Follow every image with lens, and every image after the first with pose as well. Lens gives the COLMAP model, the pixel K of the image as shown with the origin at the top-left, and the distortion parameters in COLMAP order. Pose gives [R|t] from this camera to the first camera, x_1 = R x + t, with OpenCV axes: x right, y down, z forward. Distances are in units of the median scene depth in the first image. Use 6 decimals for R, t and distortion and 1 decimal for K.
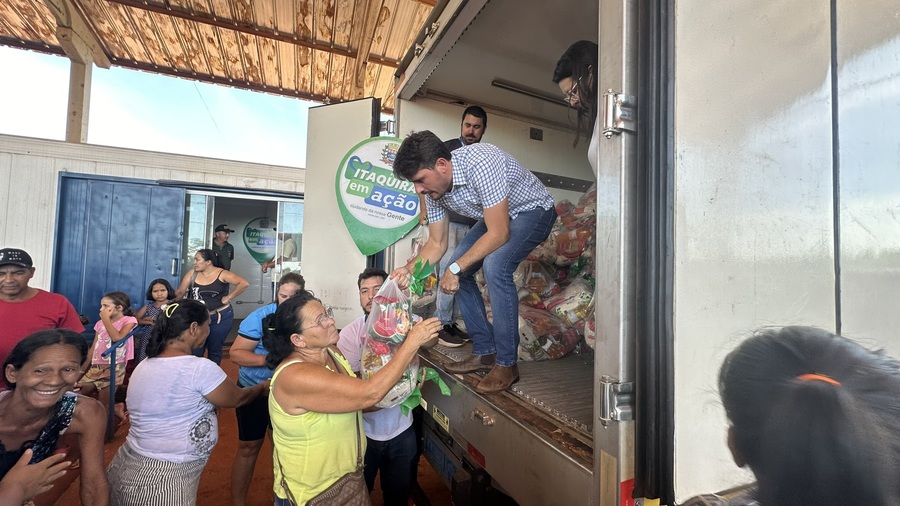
lens RADIAL K [[363.2, 0, 450.5], [0, 363.2, 251.6], [0, 0, 1]] dist [0.000931, 0.000171]
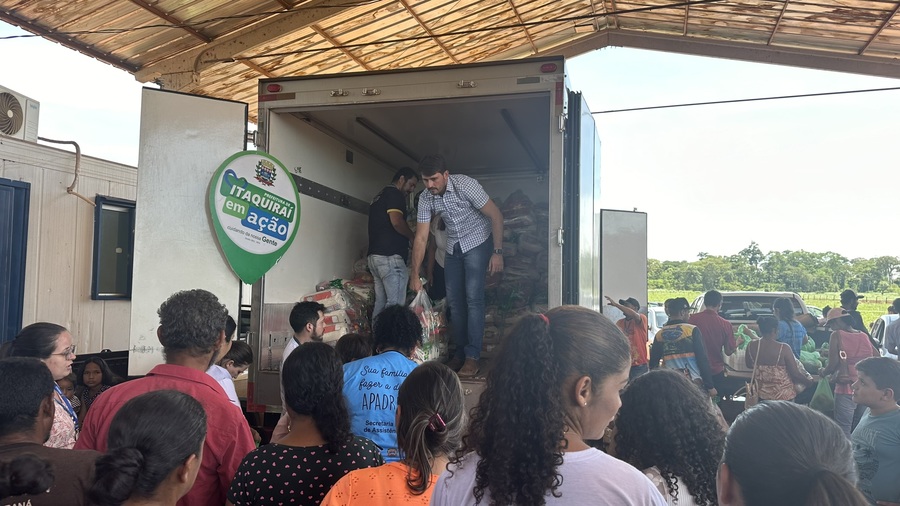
lens RADIAL K [[643.3, 0, 464.7], [0, 643.3, 244.7], [0, 0, 1]] dist [0.040888, -0.067905]
pose [[0.637613, 0.038650, 0.769387, -1.089707], [-0.032847, 0.999196, -0.022974, -0.066423], [-0.769656, -0.010623, 0.638370, -0.423688]]
